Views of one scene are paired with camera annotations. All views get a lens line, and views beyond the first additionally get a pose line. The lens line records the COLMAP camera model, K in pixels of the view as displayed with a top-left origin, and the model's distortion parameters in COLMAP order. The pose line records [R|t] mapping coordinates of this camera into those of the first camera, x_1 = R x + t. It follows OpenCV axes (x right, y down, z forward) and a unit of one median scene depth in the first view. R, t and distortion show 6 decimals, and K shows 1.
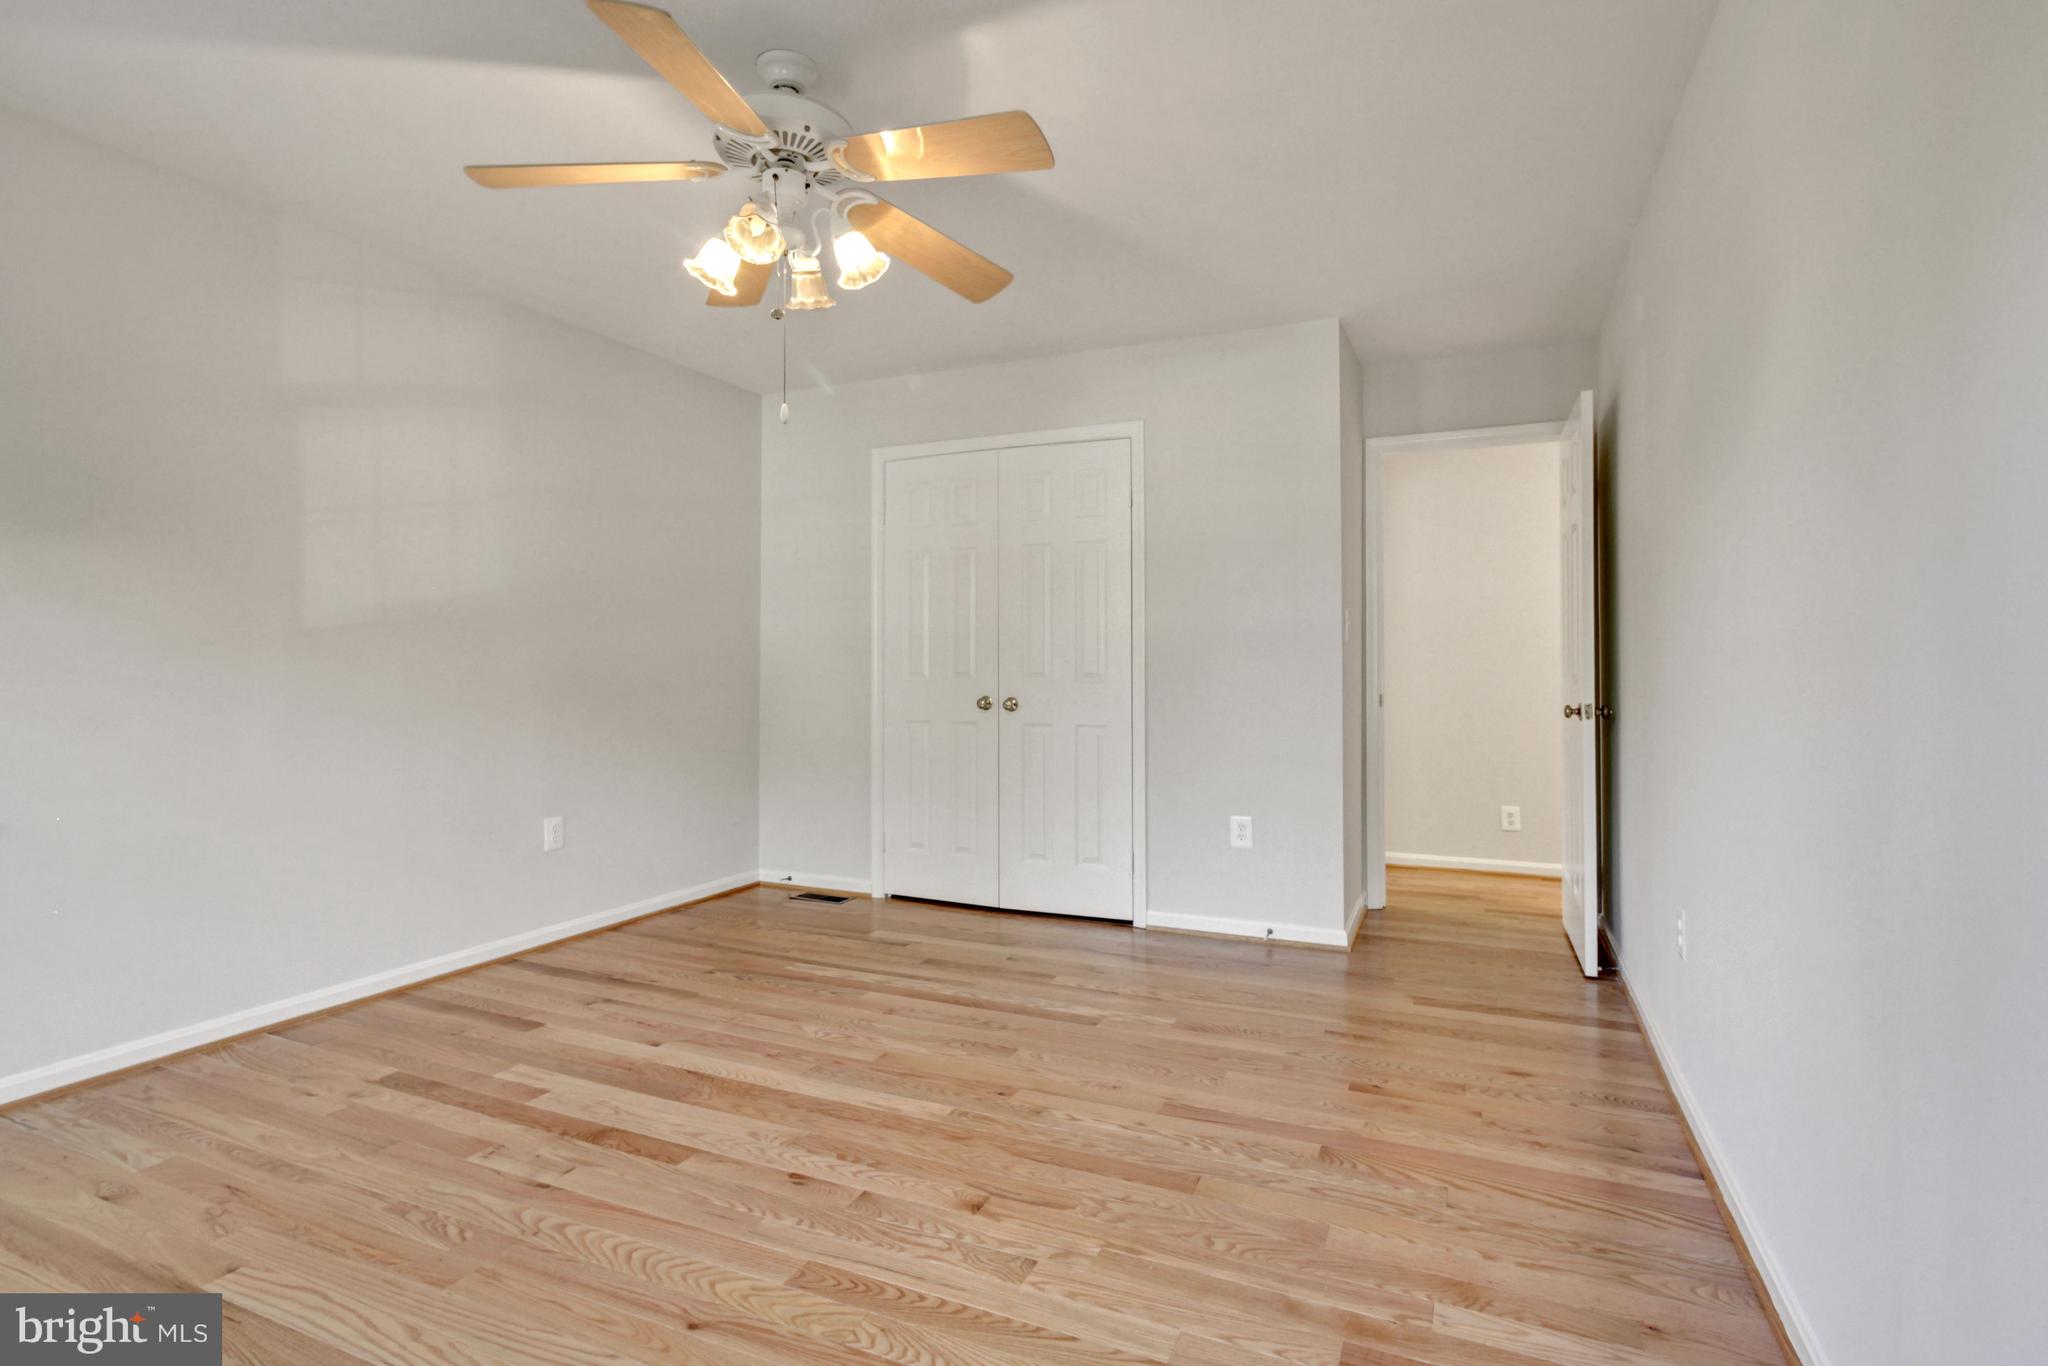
lens RADIAL K [[985.8, 0, 1032.4], [0, 985.8, 672.9], [0, 0, 1]] dist [-0.000138, 0.001826]
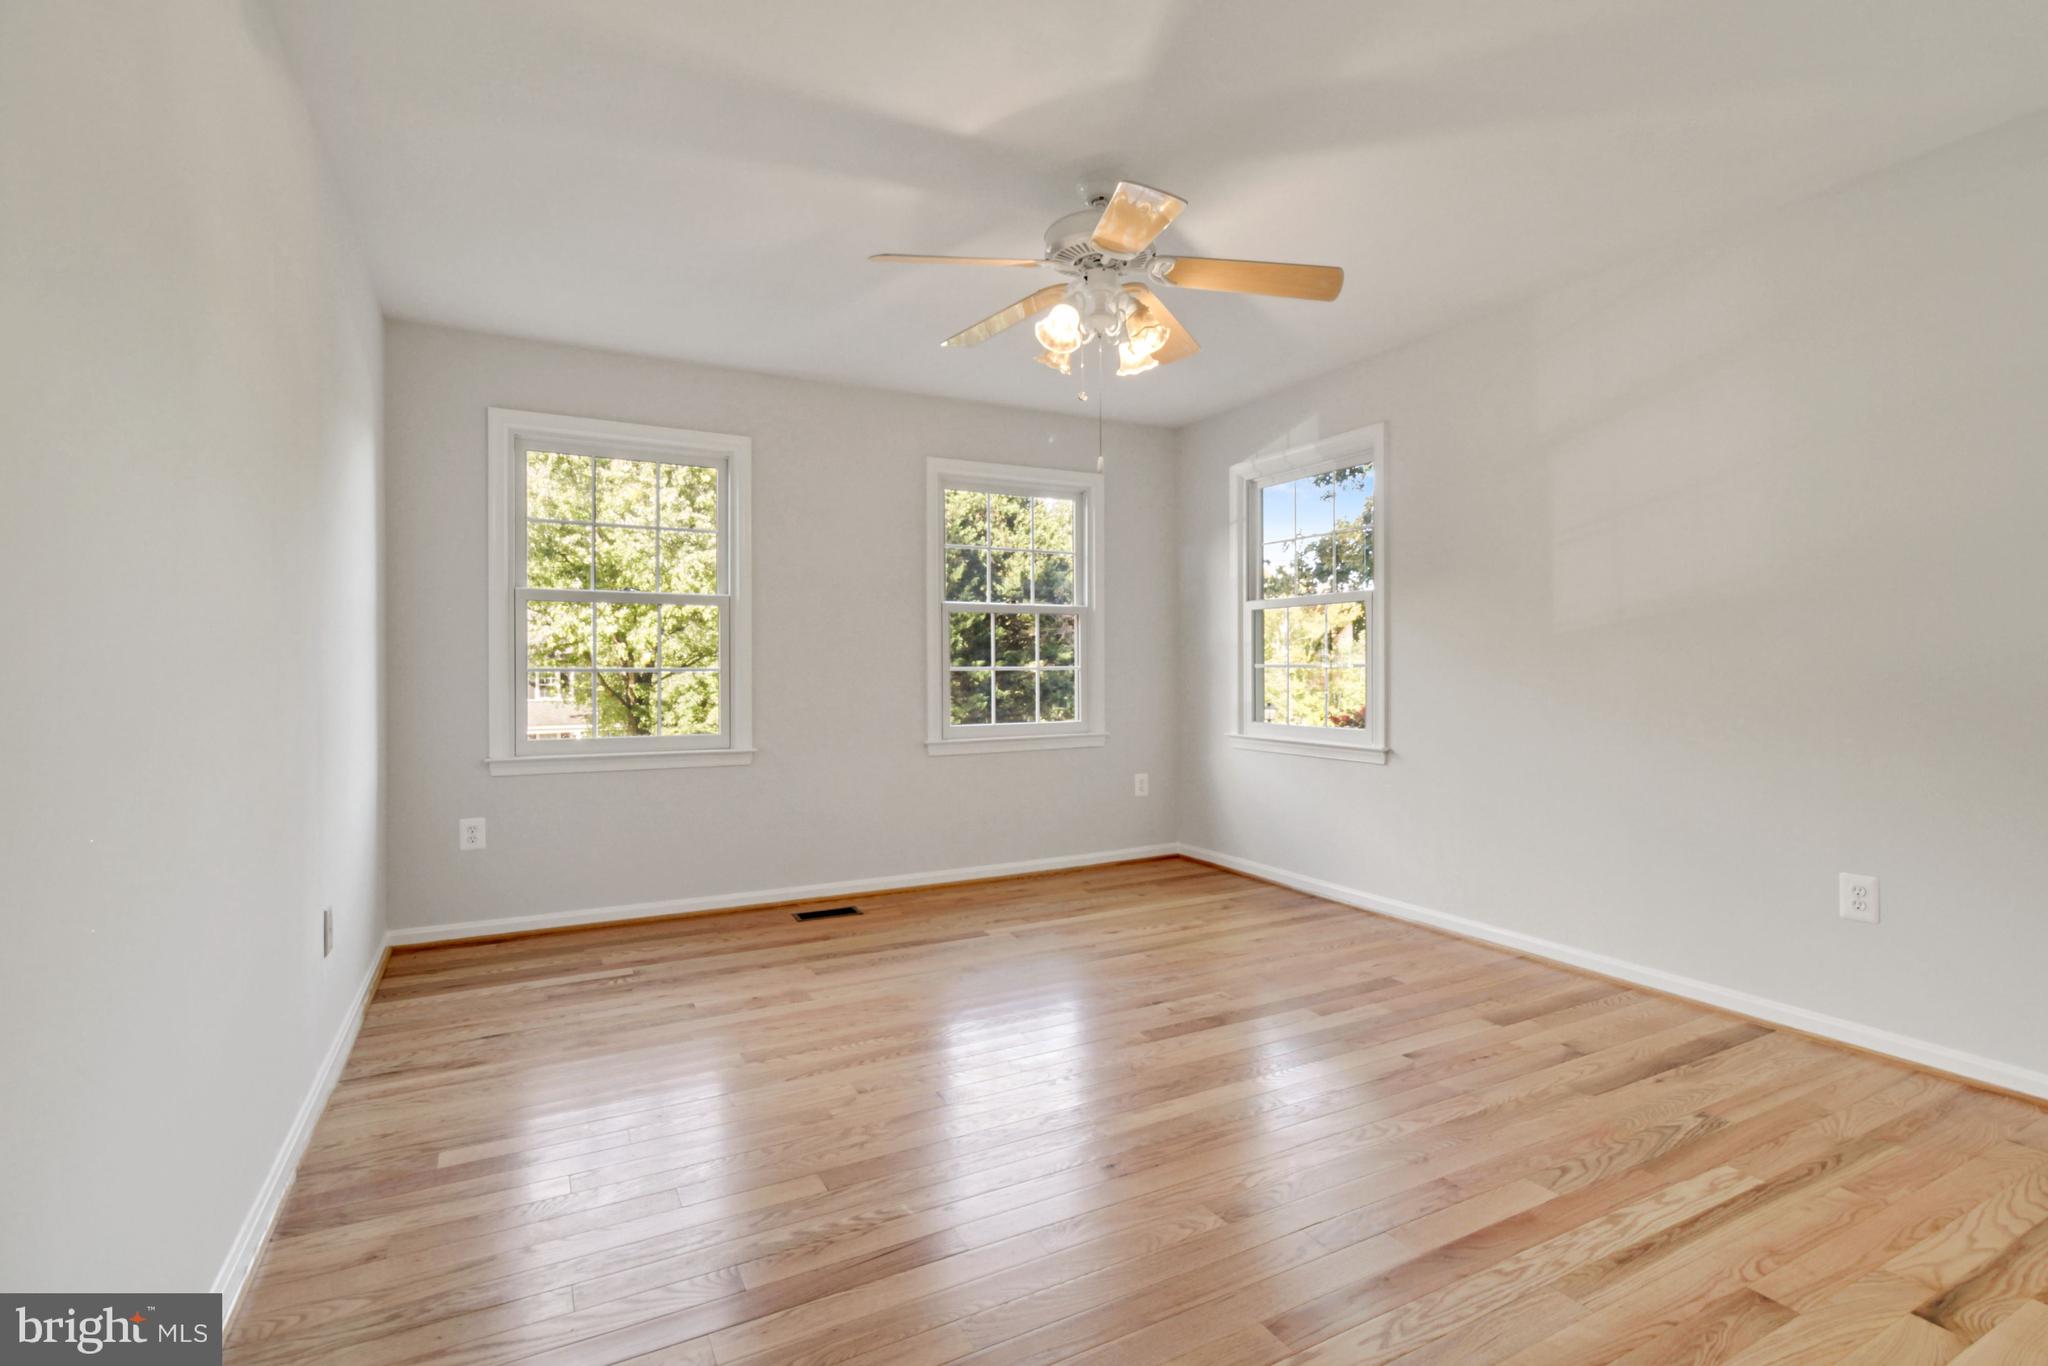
lens RADIAL K [[928.9, 0, 1020.7], [0, 928.9, 664.9], [0, 0, 1]] dist [-0.002912, -0.000052]
pose [[-0.608369, -0.001782, -0.793653, 0.516664], [-0.005968, 0.999979, 0.002329, -0.005718], [0.793632, 0.006154, -0.608367, 1.127190]]
